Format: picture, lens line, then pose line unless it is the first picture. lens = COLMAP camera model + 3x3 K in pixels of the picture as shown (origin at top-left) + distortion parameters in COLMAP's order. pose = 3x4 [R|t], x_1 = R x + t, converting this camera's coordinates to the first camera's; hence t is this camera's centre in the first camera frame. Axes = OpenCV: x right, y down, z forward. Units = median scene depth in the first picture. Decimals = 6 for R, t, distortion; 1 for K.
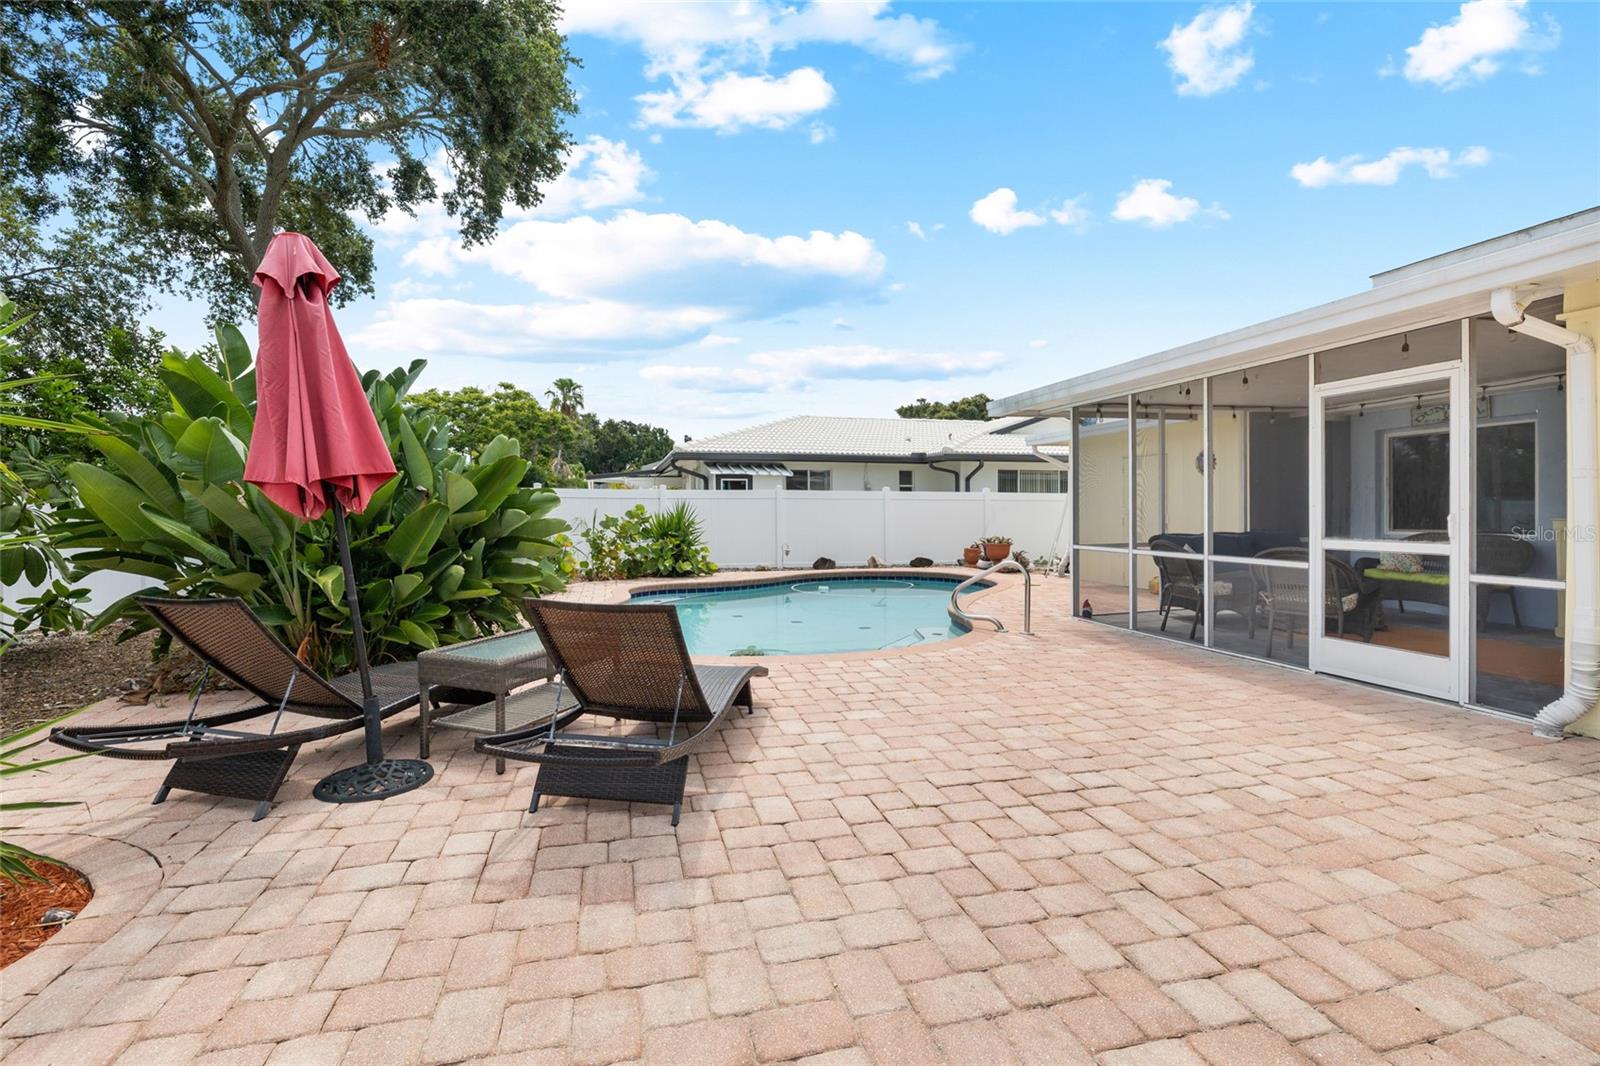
lens RADIAL K [[715.3, 0, 799.2], [0, 715.3, 512.3], [0, 0, 1]] dist [-0.007823, 0.000888]
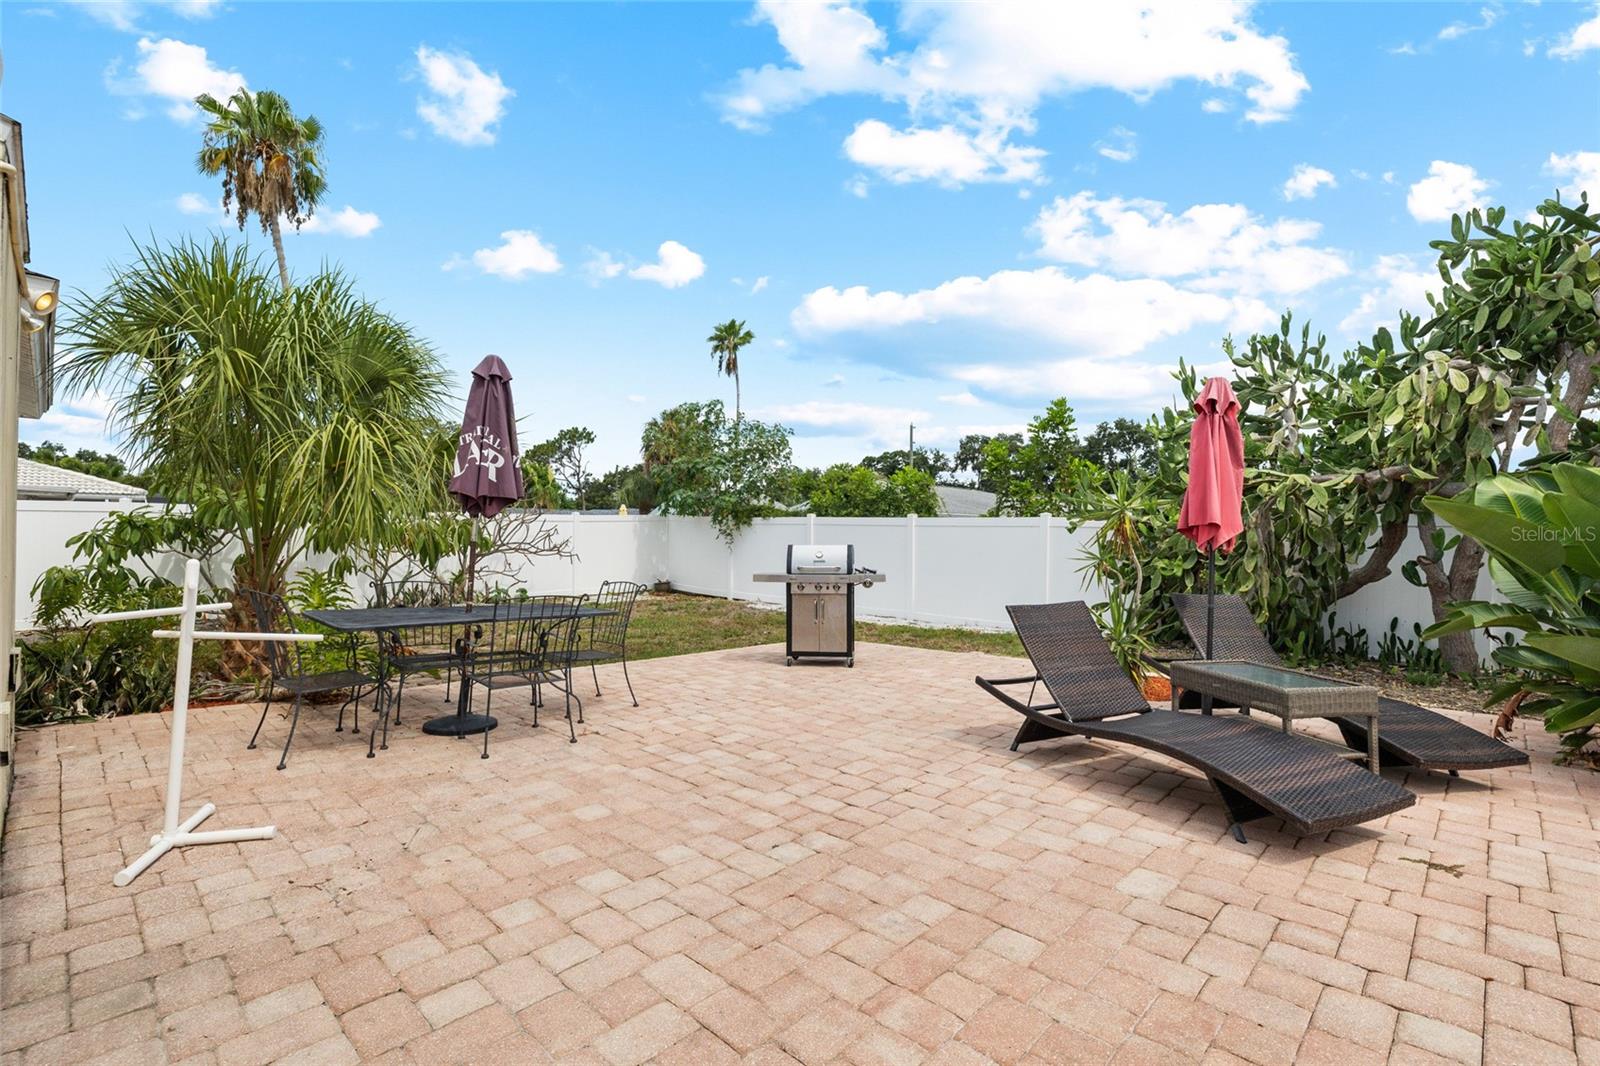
lens RADIAL K [[715.3, 0, 799.2], [0, 715.3, 512.3], [0, 0, 1]] dist [-0.007823, 0.000888]
pose [[-0.858177, -0.027806, -0.512601, 0.183352], [-0.015923, 0.999493, -0.027560, -0.004884], [0.513108, -0.015489, -0.858184, 0.374427]]
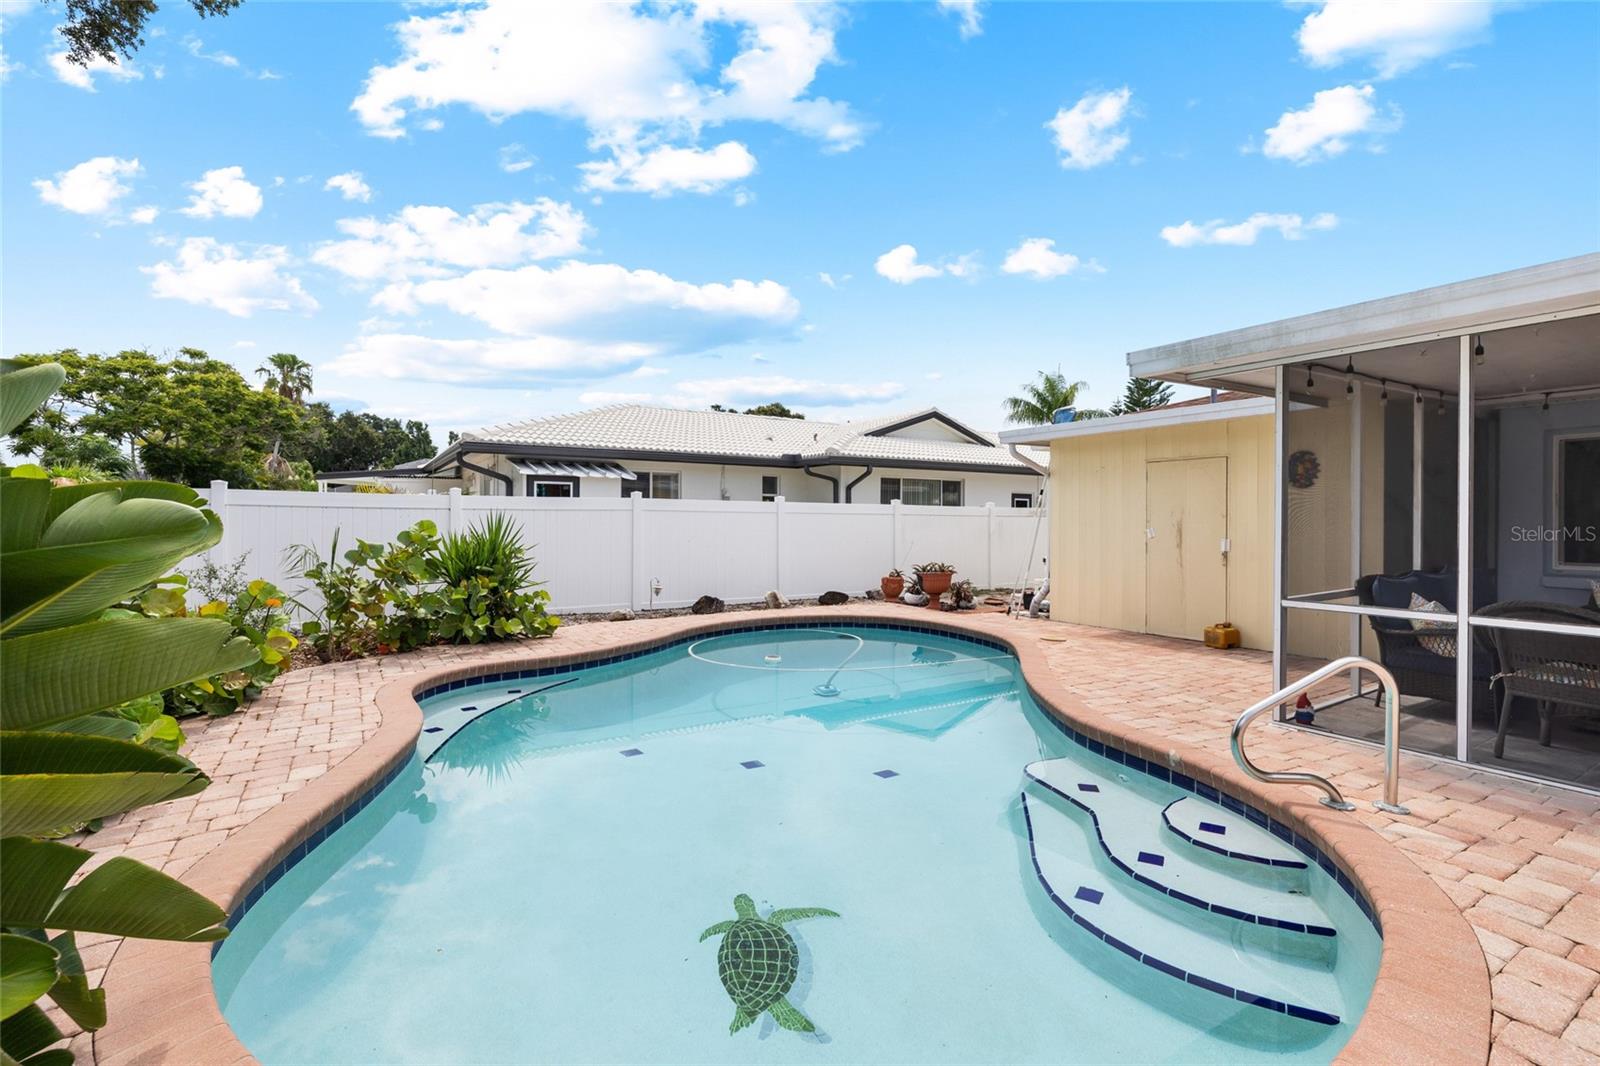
lens RADIAL K [[715.3, 0, 799.2], [0, 715.3, 512.3], [0, 0, 1]] dist [-0.007823, 0.000888]
pose [[0.952856, 0.007887, 0.303320, -0.088391], [-0.003955, 0.999900, -0.013575, -0.008599], [-0.303397, 0.011735, 0.952792, 0.290958]]
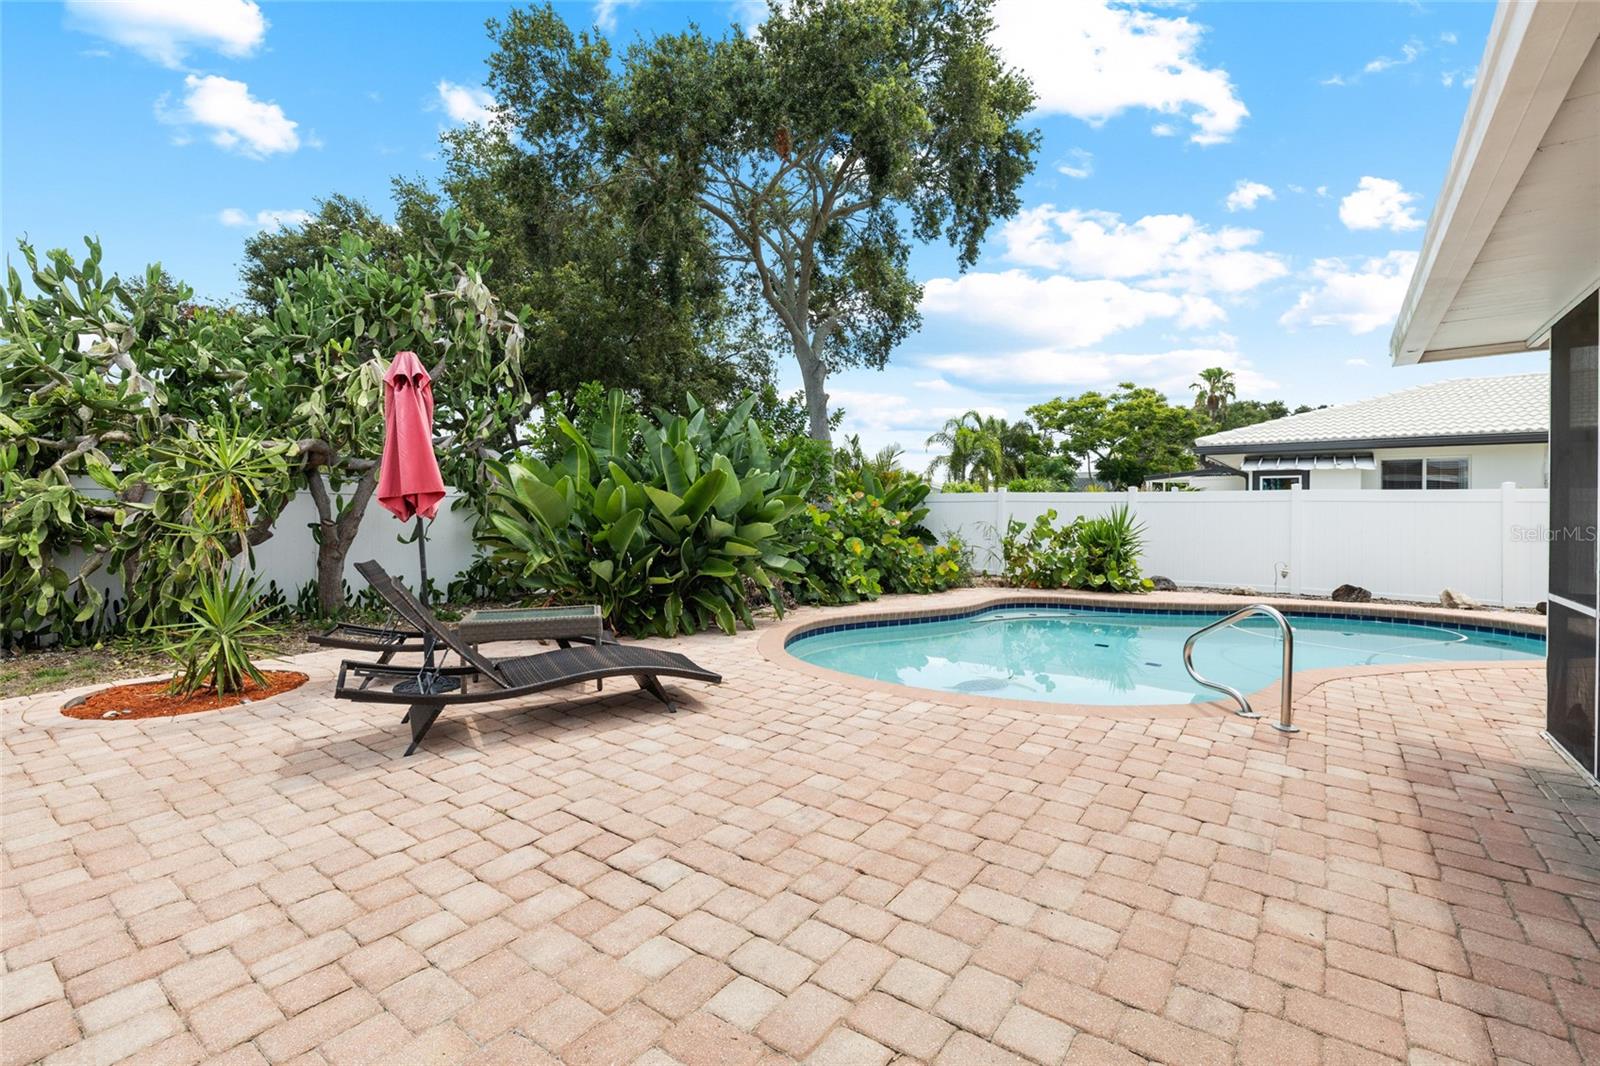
lens RADIAL K [[715.3, 0, 799.2], [0, 715.3, 512.3], [0, 0, 1]] dist [-0.007823, 0.000888]
pose [[0.619399, 0.006817, -0.785047, 0.234137], [-0.009281, 0.999956, 0.001360, -0.003999], [0.785021, 0.006444, 0.619435, 0.133629]]
